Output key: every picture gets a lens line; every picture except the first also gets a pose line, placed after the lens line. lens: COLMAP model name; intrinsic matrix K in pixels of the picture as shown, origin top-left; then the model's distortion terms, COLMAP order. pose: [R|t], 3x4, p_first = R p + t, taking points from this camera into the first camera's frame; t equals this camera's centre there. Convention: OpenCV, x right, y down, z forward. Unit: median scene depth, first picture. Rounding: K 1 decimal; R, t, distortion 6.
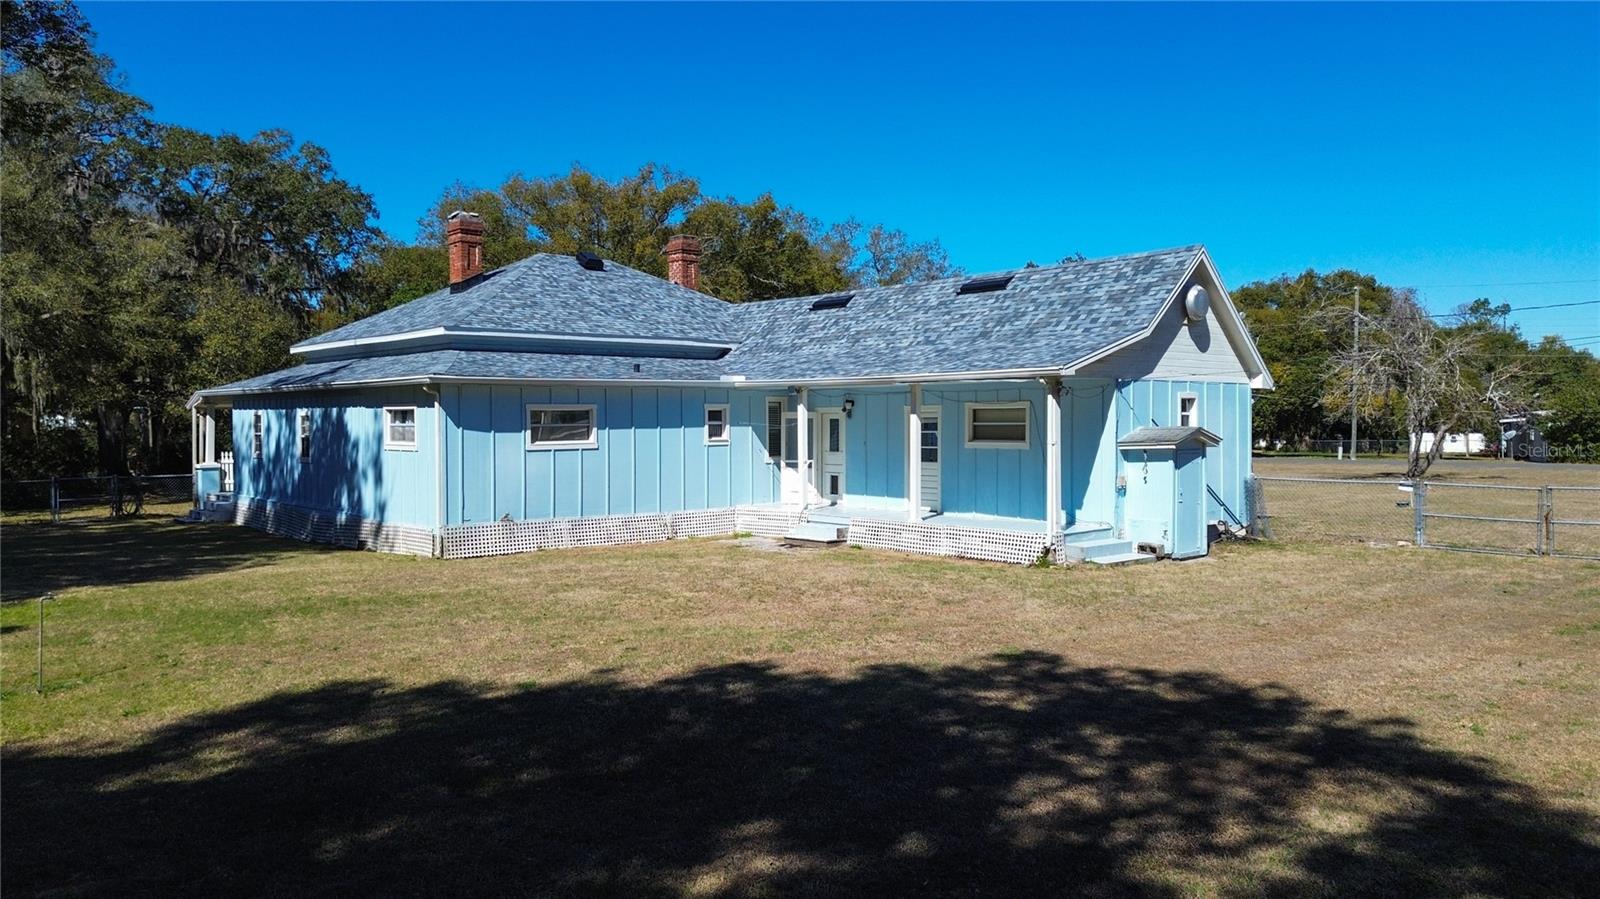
lens RADIAL K [[1146.4, 0, 798.8], [0, 1146.4, 446.4], [0, 0, 1]] dist [0.037880, -0.001156]
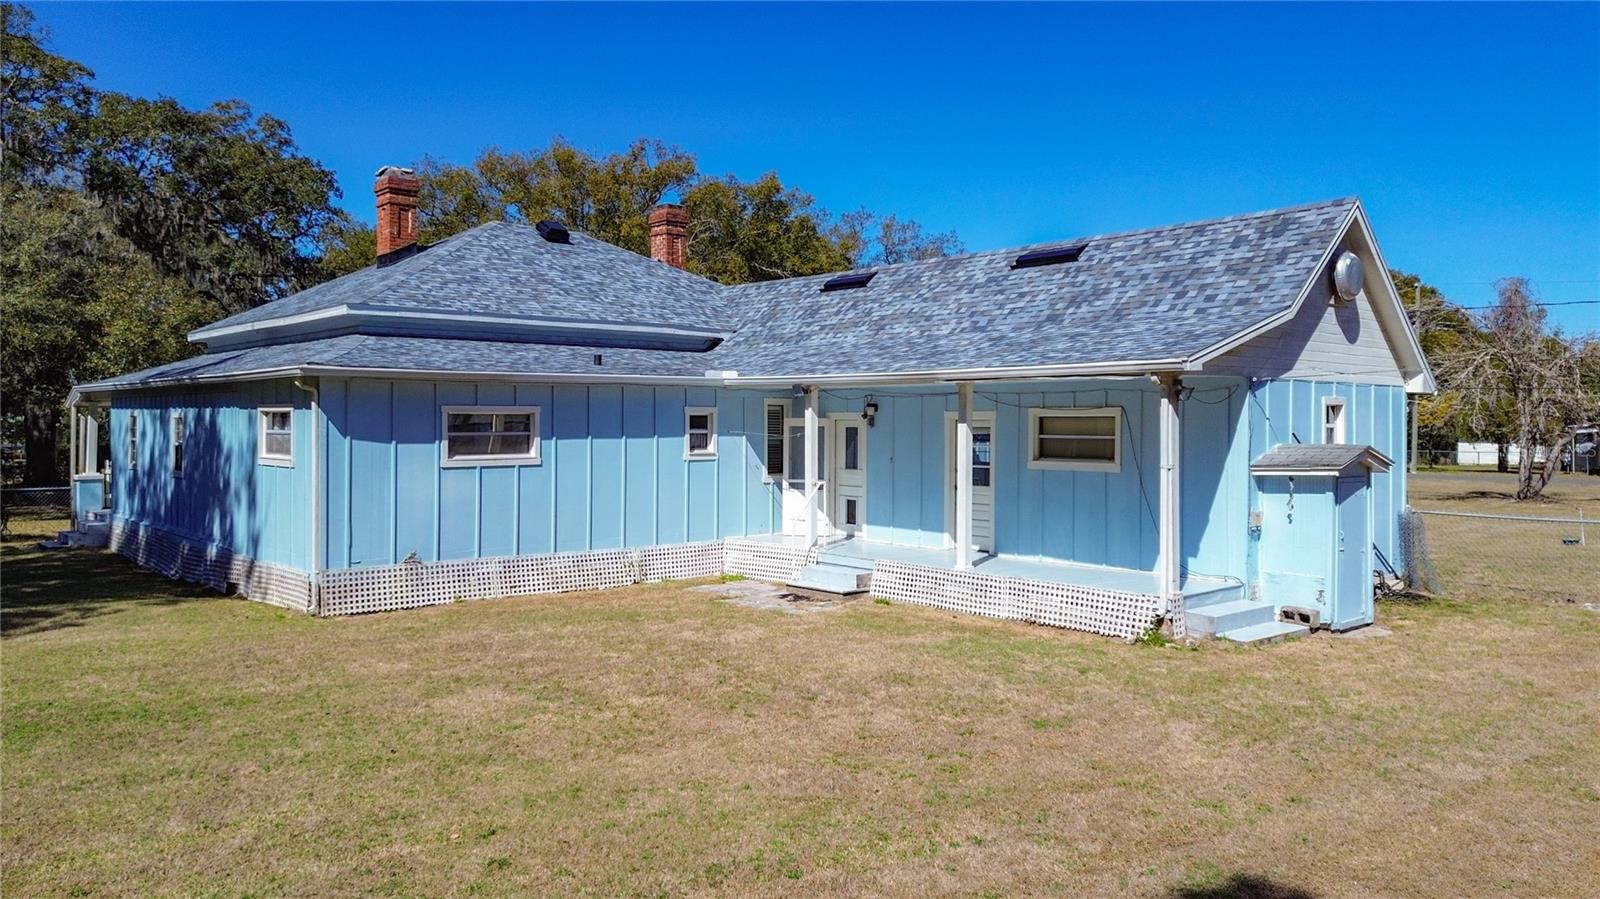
lens RADIAL K [[1153.1, 0, 799.4], [0, 1153.1, 438.9], [0, 0, 1]] dist [0.041476, -0.052064]
pose [[0.999961, 0.008149, -0.003296, -0.002360], [-0.008176, 0.999931, -0.008430, -0.010187], [0.003227, 0.008457, 0.999959, 0.236054]]
